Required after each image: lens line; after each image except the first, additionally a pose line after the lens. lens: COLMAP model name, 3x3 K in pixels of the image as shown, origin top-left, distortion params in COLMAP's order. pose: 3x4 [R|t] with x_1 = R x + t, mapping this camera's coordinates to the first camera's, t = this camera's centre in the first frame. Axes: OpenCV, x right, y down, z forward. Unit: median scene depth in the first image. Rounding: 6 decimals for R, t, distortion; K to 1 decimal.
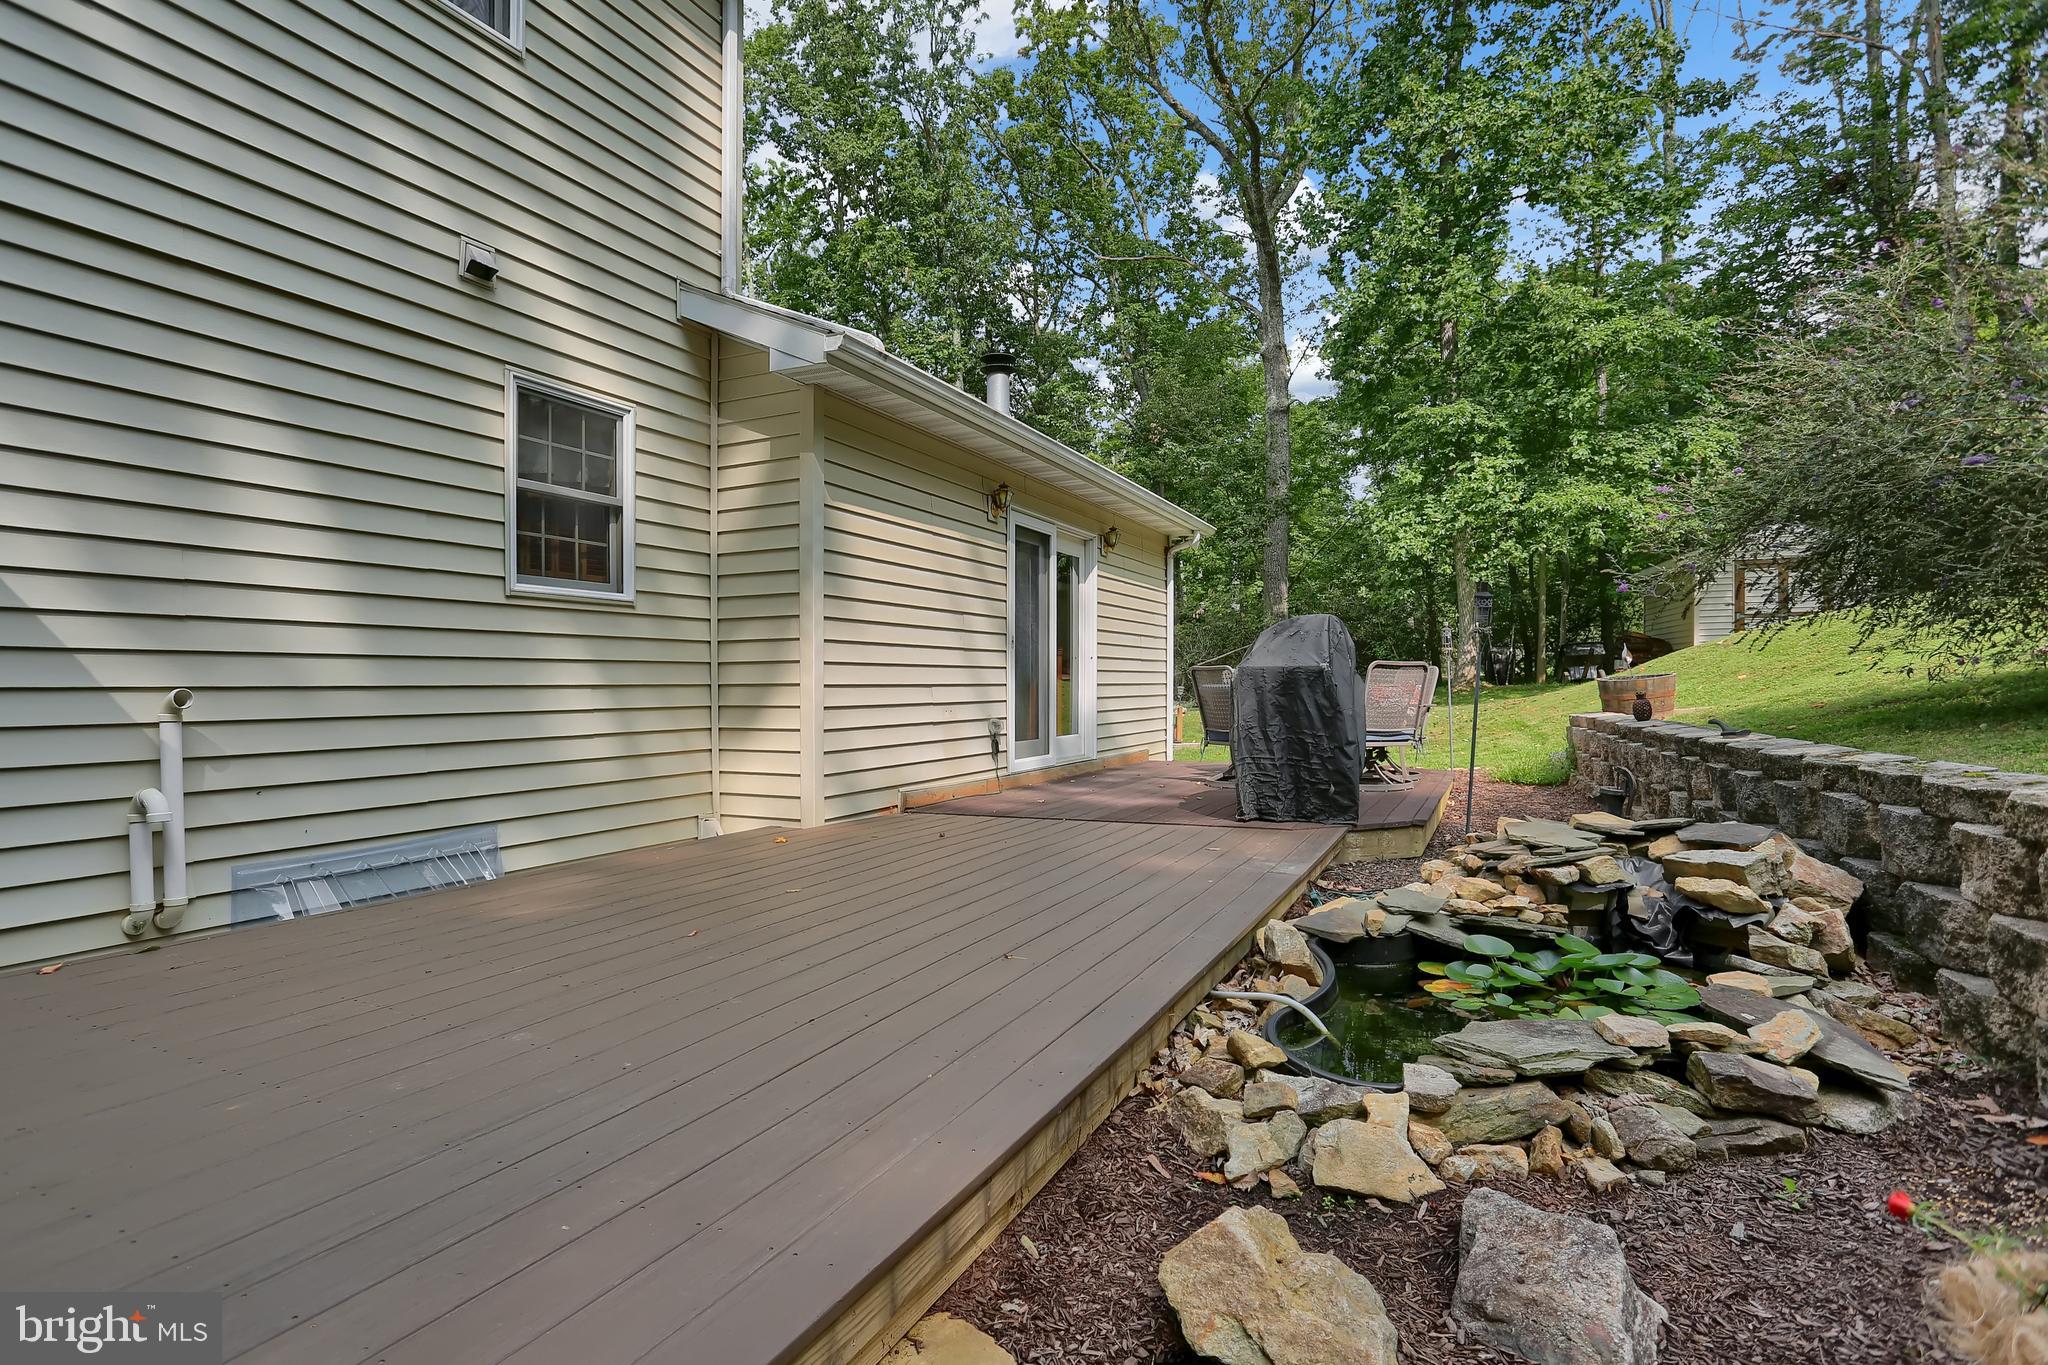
lens RADIAL K [[1033.6, 0, 1008.4], [0, 1033.6, 687.3], [0, 0, 1]] dist [-0.027400, 0.000466]
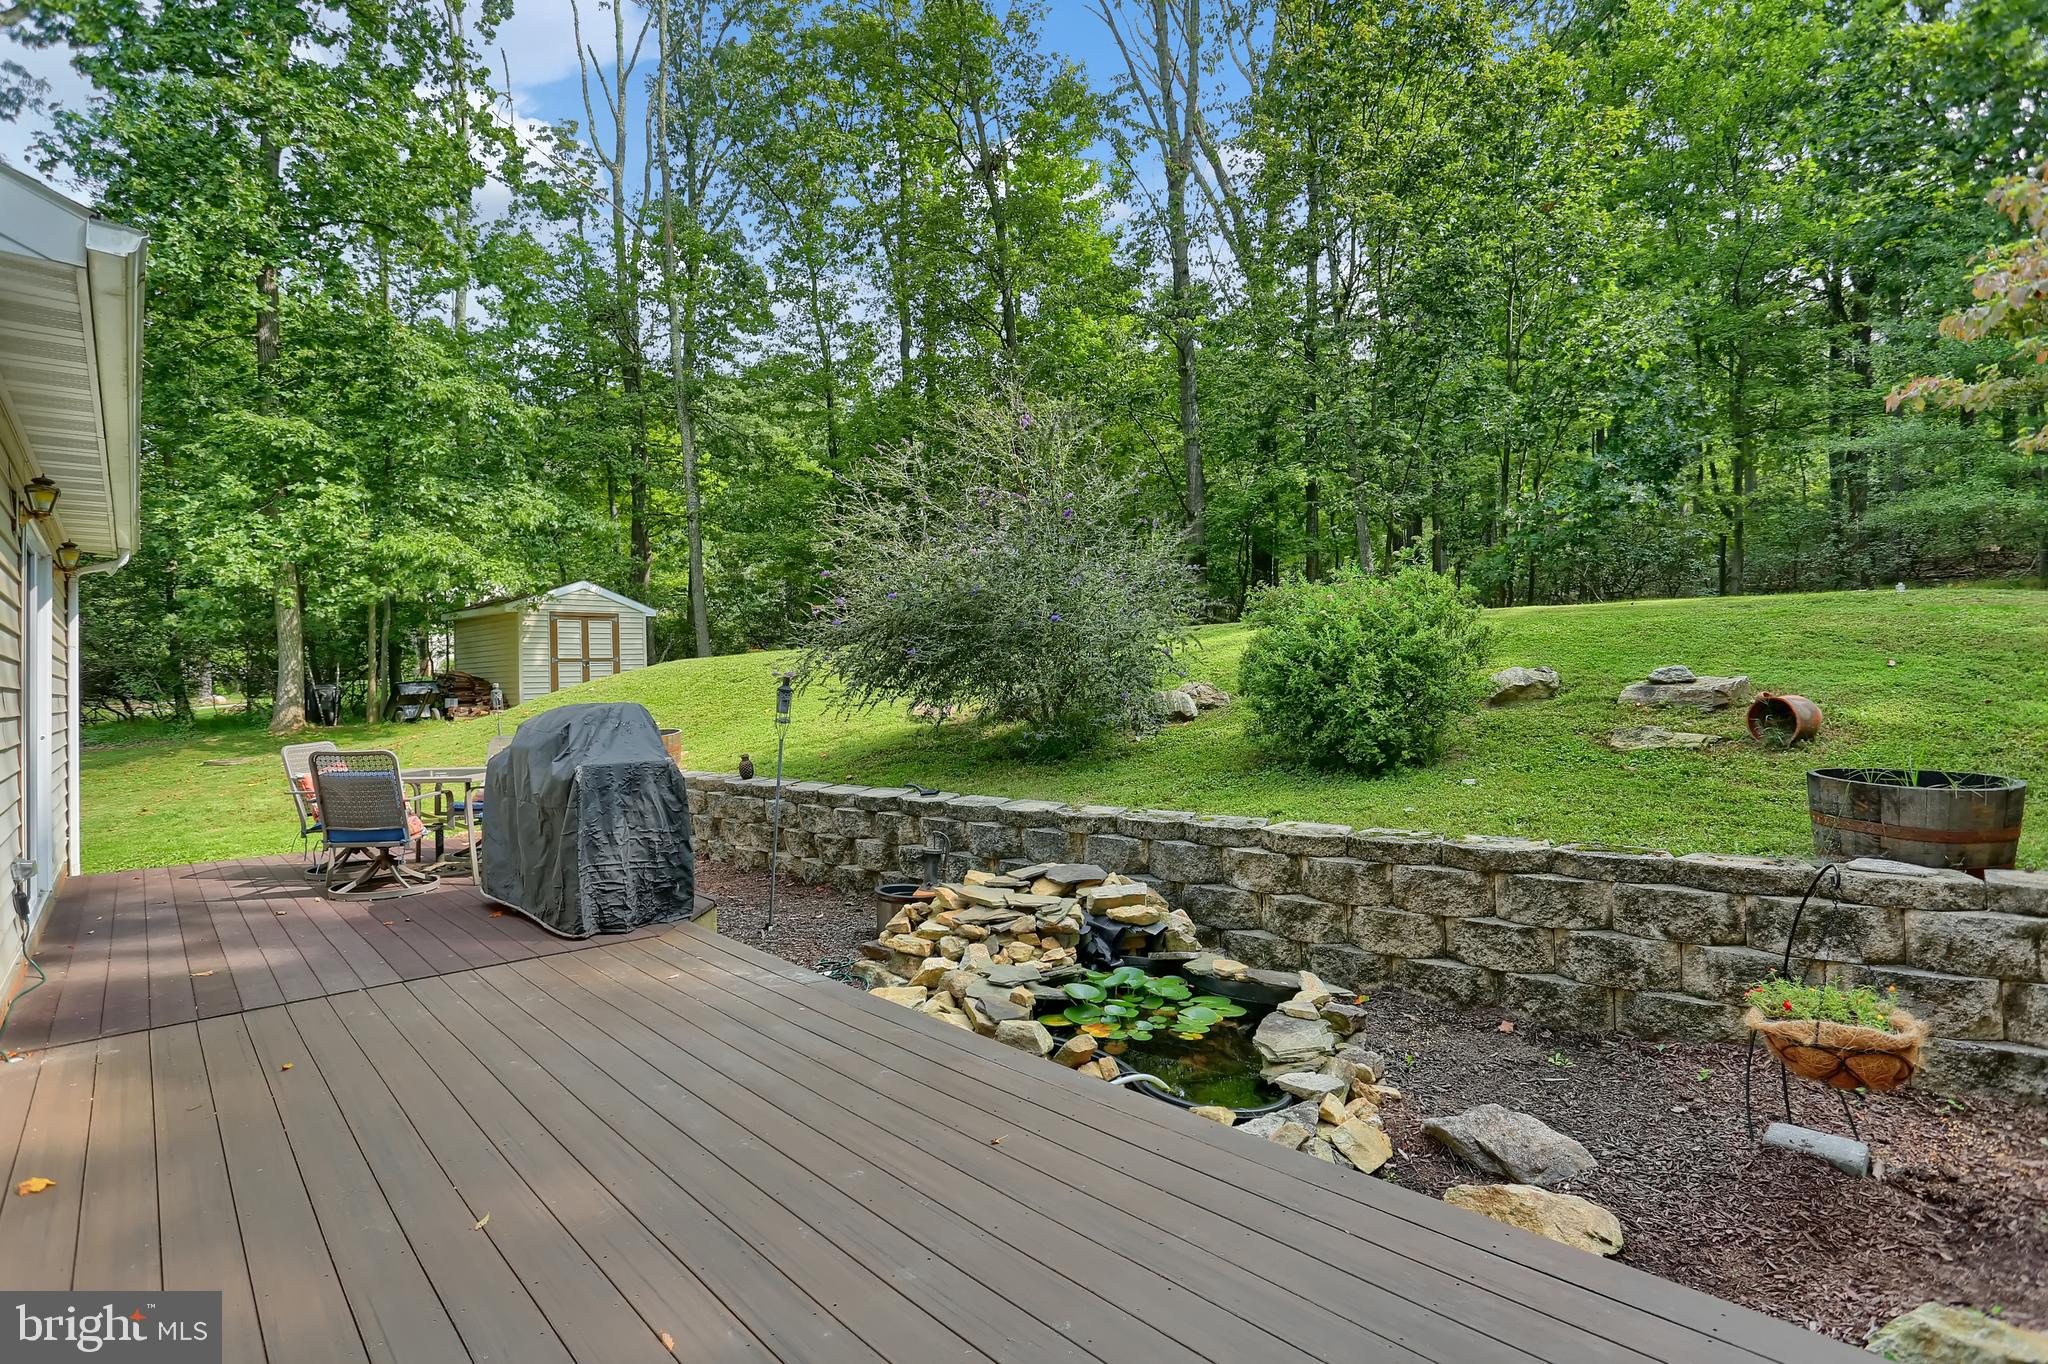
lens RADIAL K [[999.6, 0, 1024.9], [0, 999.6, 685.1], [0, 0, 1]] dist [-0.055417, 0.000165]
pose [[0.365299, 0.003630, 0.930883, -0.124644], [0.019457, 0.999744, -0.011534, -0.020944], [-0.930687, 0.022326, 0.365134, 0.100765]]
